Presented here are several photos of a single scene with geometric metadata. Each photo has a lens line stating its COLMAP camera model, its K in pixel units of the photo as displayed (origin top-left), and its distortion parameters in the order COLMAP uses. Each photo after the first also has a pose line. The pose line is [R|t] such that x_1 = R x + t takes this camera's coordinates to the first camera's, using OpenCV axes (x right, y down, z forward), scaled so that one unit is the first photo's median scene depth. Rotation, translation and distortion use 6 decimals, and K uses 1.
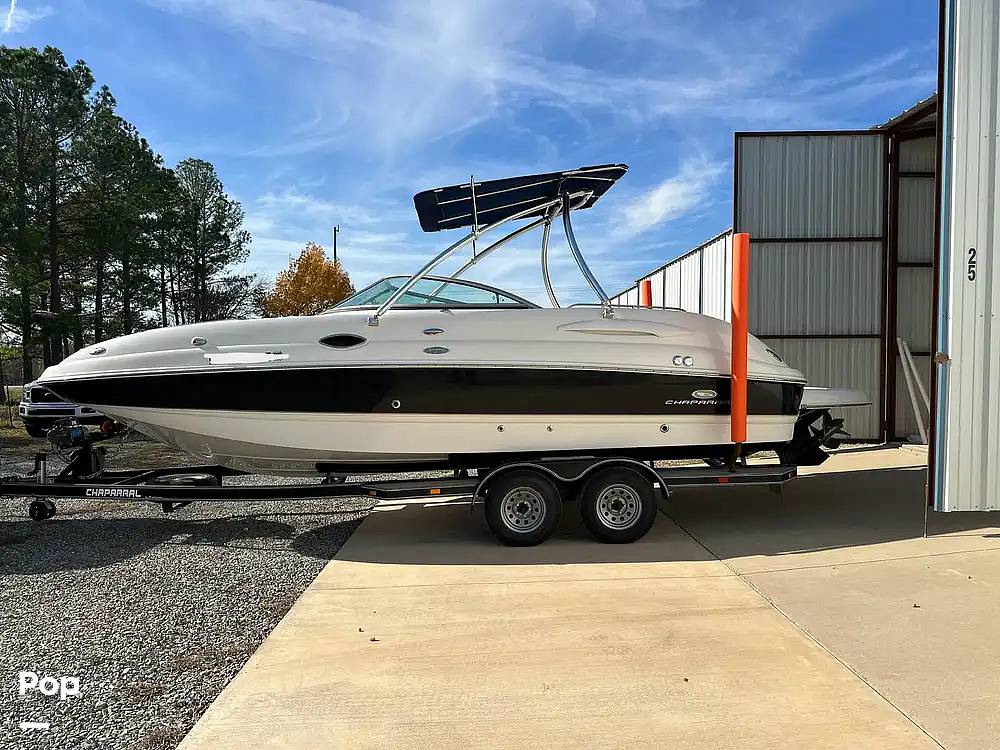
lens RADIAL K [[763.7, 0, 500.0], [0, 763.7, 375.0], [0, 0, 1]] dist [-0.004675, -0.009222]
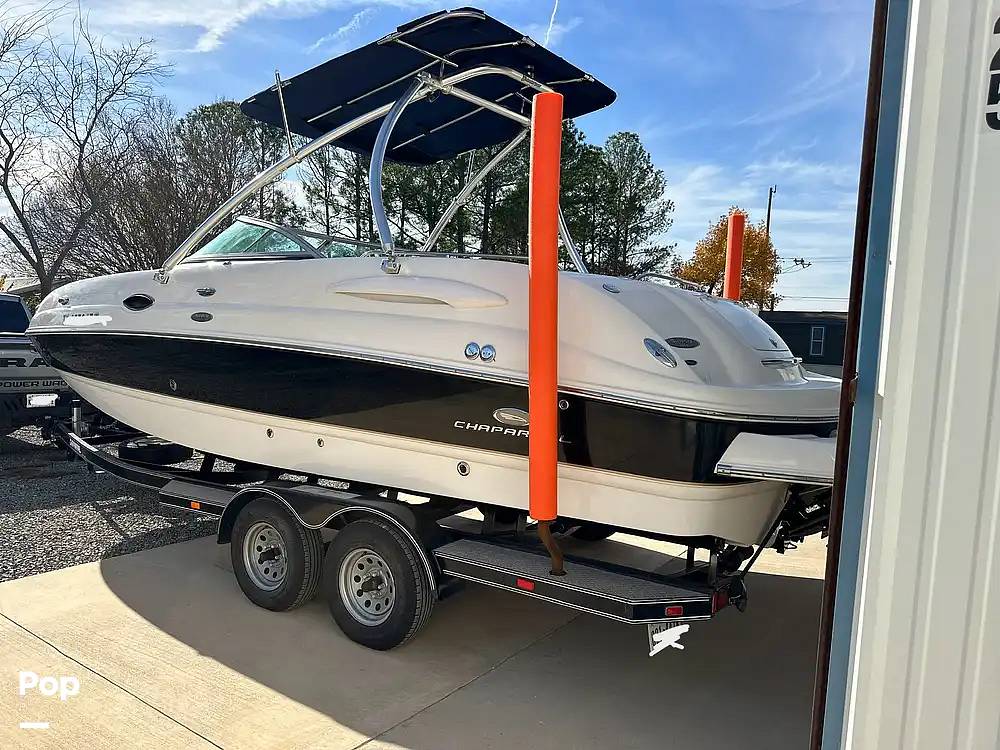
lens RADIAL K [[731.2, 0, 500.0], [0, 731.2, 375.0], [0, 0, 1]] dist [0.000519, -0.006804]
pose [[0.762751, 0.077383, -0.642046, 0.125939], [-0.051940, 0.996938, 0.058451, -0.006928], [0.644603, -0.011236, 0.764435, 0.133978]]
